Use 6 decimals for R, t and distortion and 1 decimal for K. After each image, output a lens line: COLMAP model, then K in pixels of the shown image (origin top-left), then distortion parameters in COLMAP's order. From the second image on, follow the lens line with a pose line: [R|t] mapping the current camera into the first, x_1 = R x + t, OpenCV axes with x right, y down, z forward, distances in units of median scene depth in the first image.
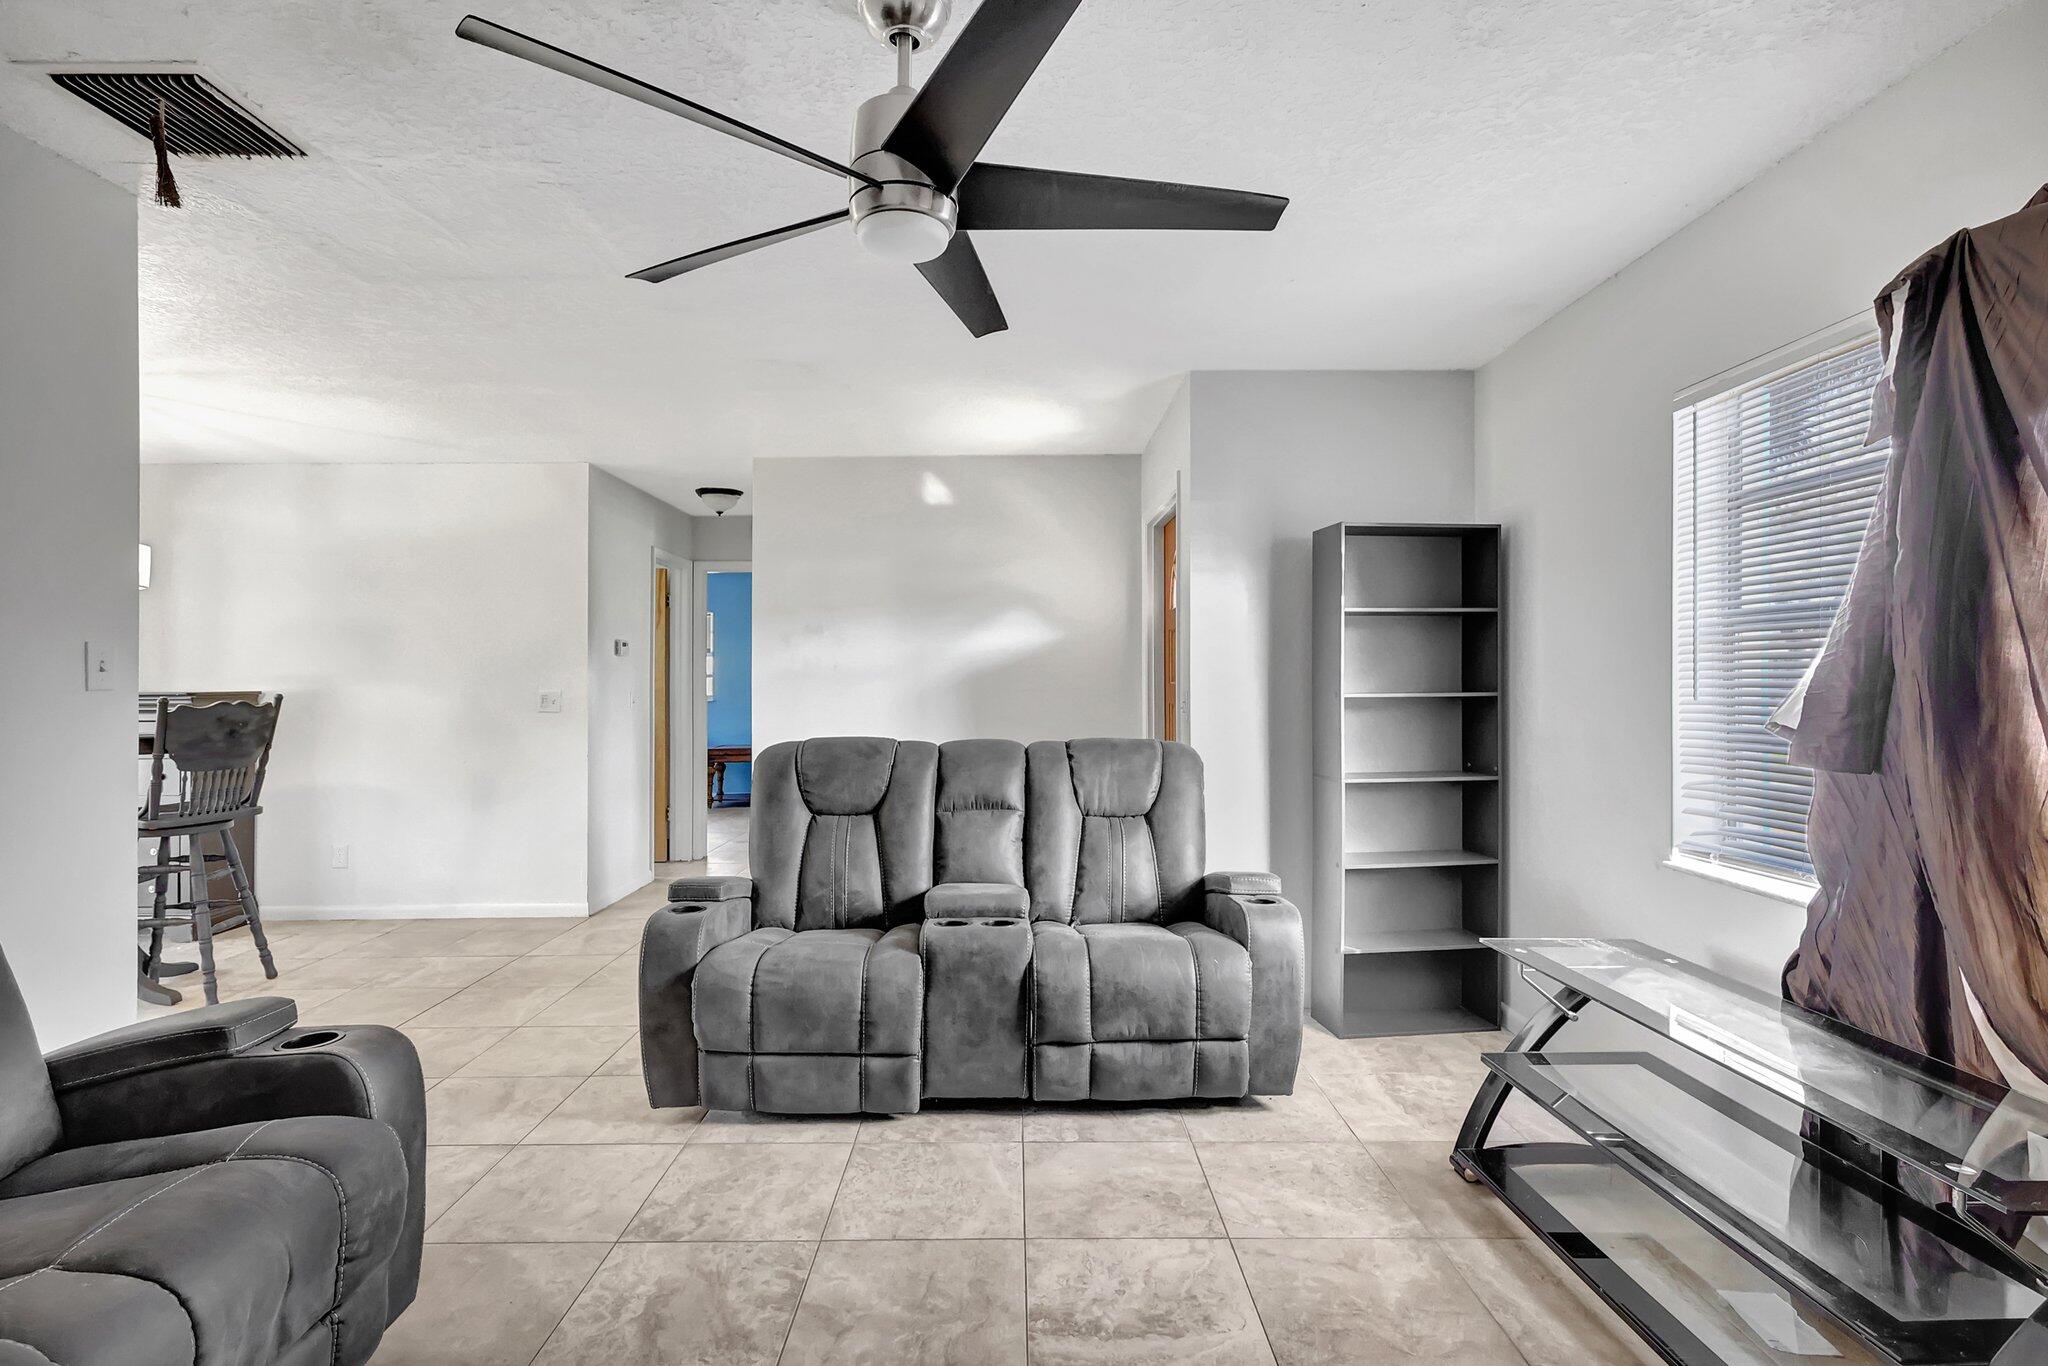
lens RADIAL K [[953.4, 0, 1024.0], [0, 953.4, 683.0], [0, 0, 1]] dist [0.002375, 0.000451]
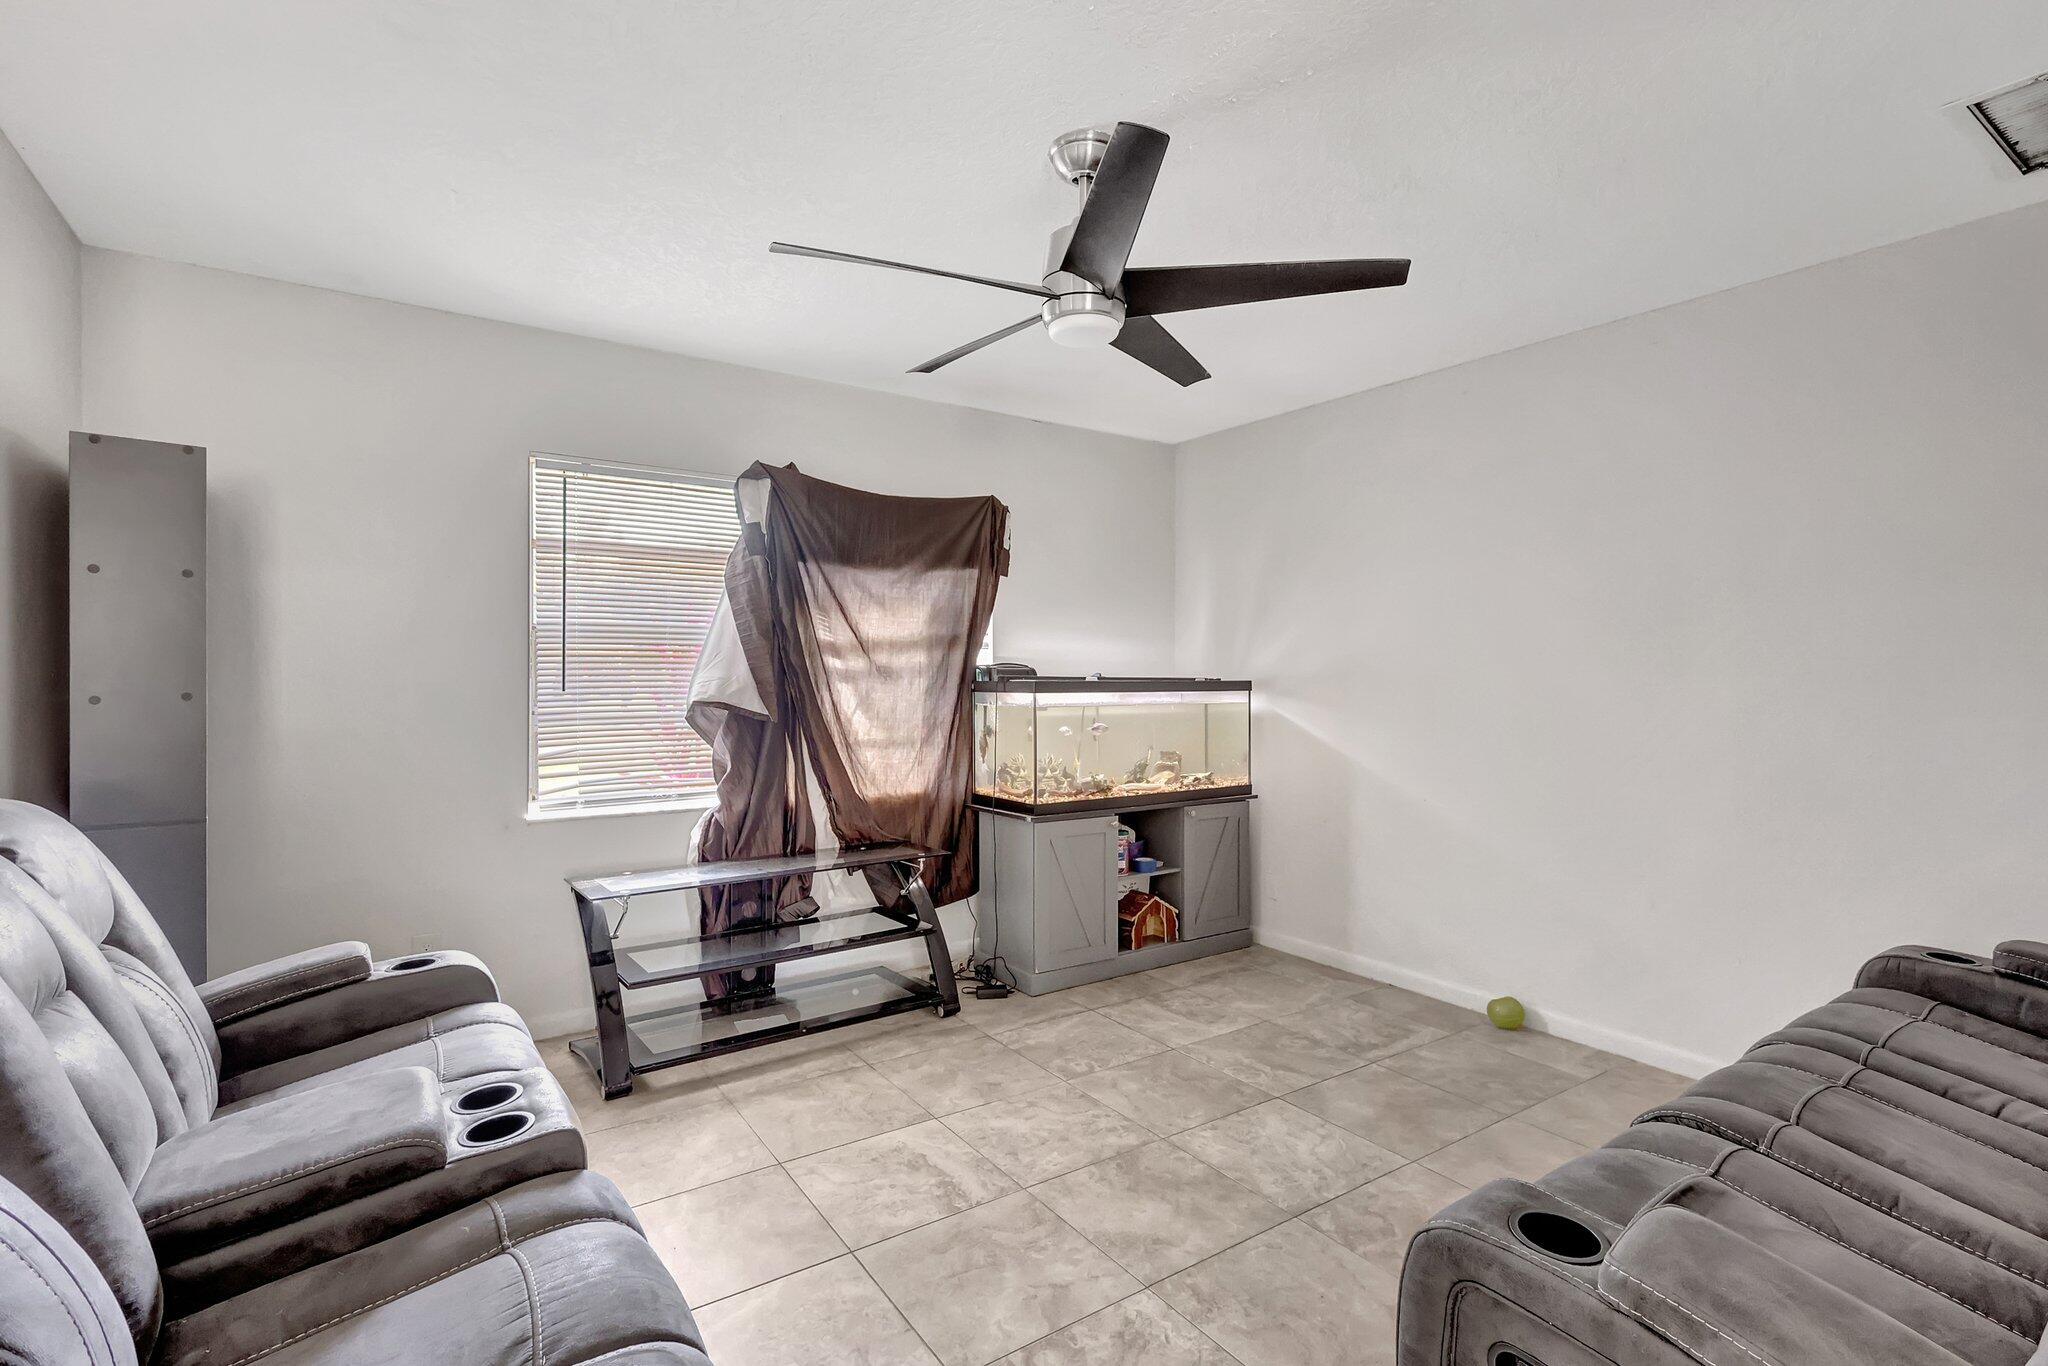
lens RADIAL K [[953.4, 0, 1024.0], [0, 953.4, 683.0], [0, 0, 1]] dist [0.002375, 0.000451]
pose [[-0.539942, -0.005903, 0.841682, -1.023893], [-0.002225, 0.999982, 0.005586, -0.003954], [-0.841699, 0.001144, -0.539945, 1.547856]]
